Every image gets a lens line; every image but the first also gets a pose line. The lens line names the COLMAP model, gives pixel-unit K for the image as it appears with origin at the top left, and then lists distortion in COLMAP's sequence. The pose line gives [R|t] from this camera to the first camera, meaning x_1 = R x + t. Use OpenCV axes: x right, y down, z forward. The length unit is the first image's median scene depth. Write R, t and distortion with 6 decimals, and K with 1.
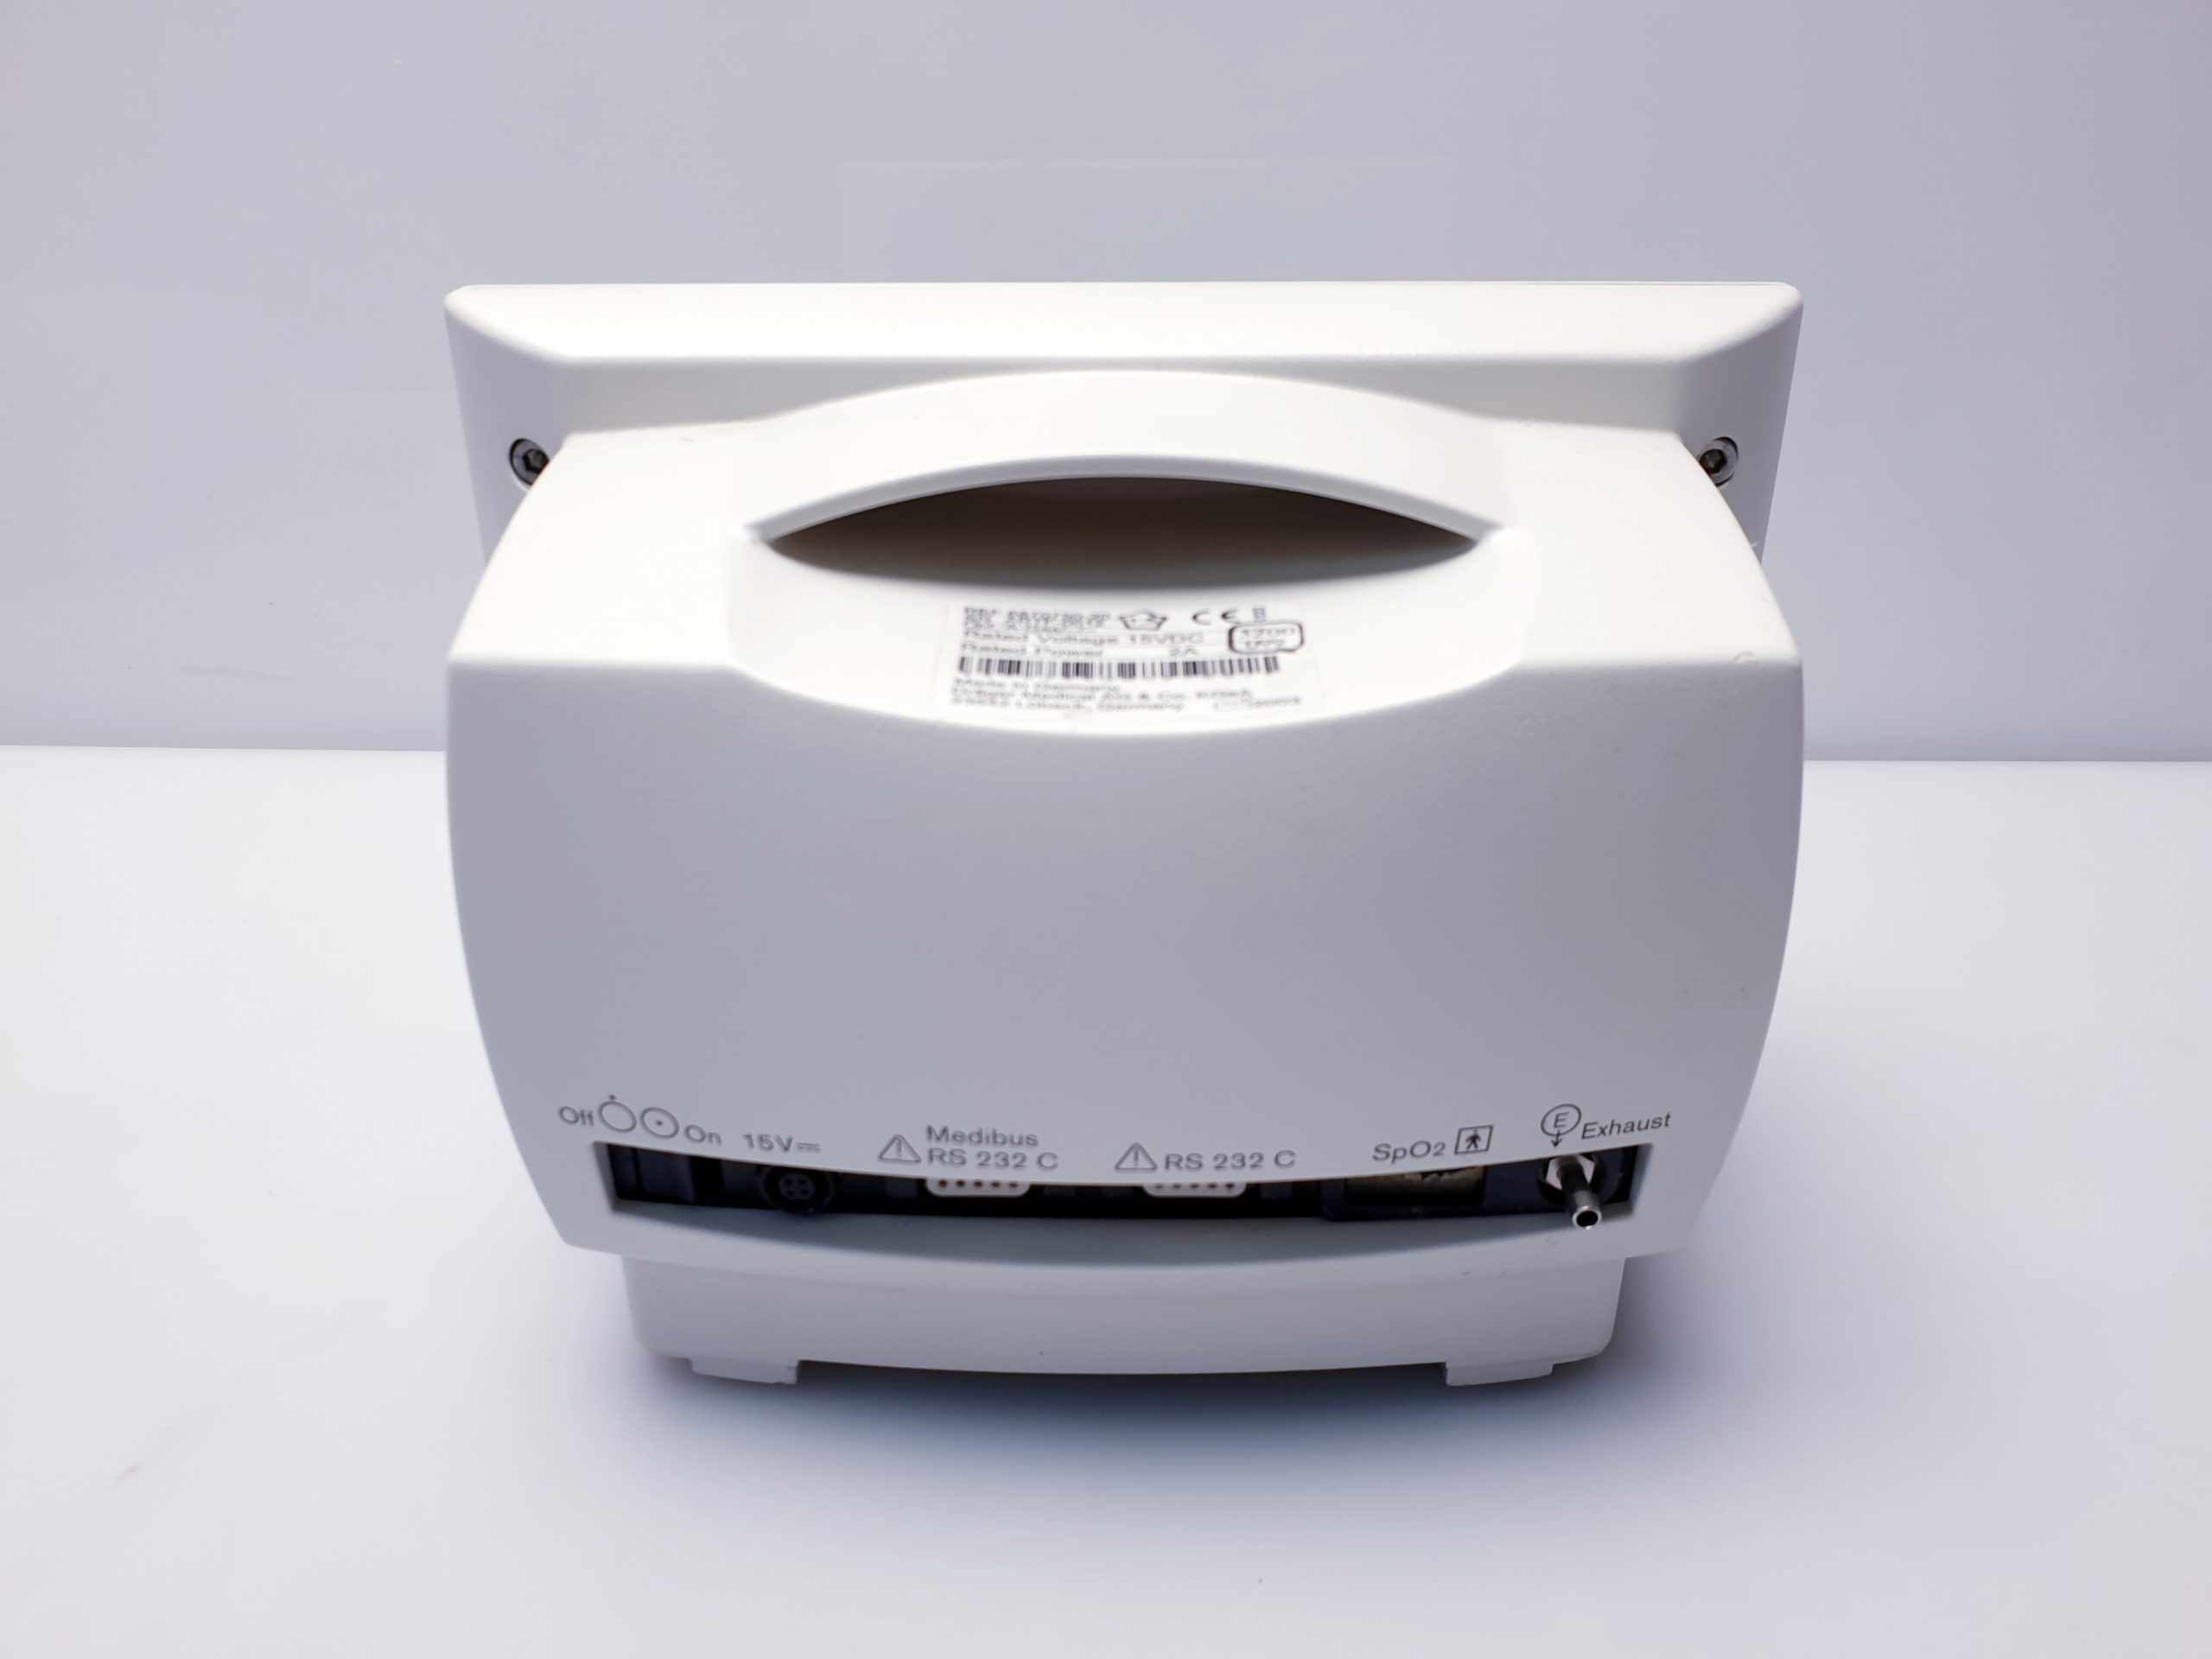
lens RADIAL K [[1775.6, 0, 1106.0], [0, 1775.6, 829.5], [0, 0, 1]] dist [0.154073, -0.439334]
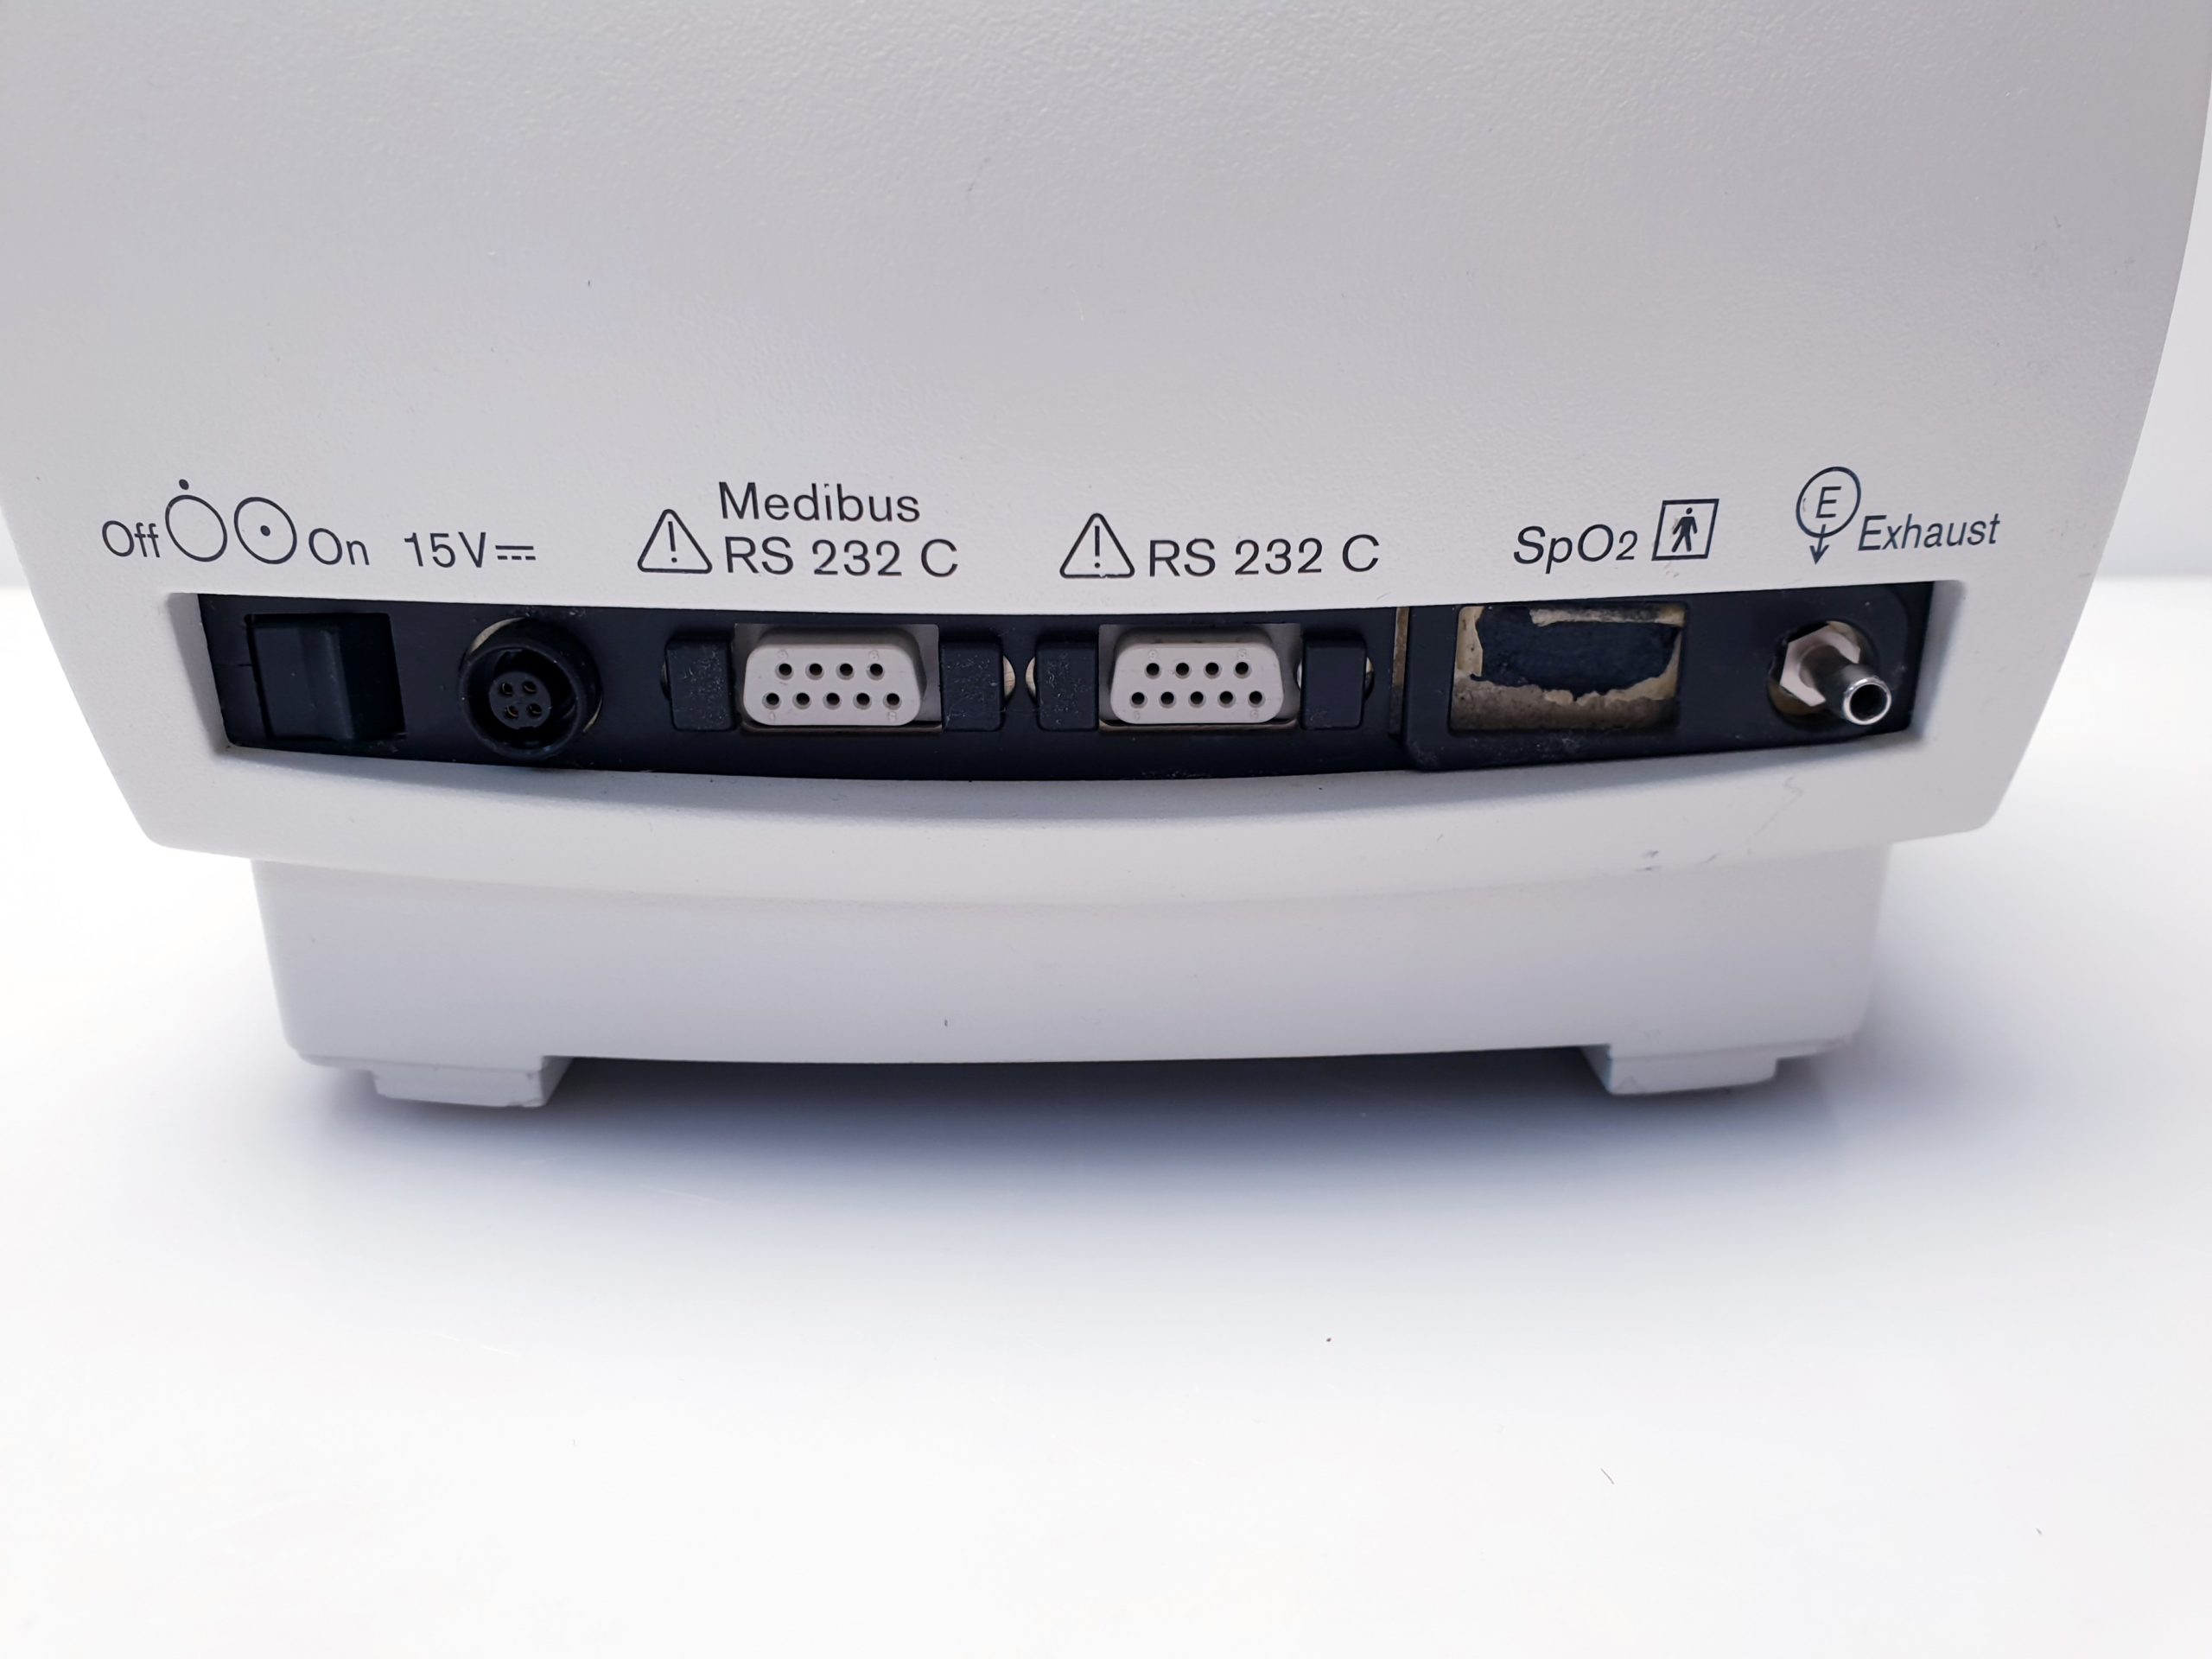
lens RADIAL K [[1658.1, 0, 1106.0], [0, 1658.1, 829.5], [0, 0, 1]] dist [-0.010935, -0.006190]
pose [[0.999730, -0.010710, 0.020628, 0.008103], [0.013577, 0.989441, -0.144296, 0.346436], [-0.018864, 0.144537, 0.989320, 0.499599]]
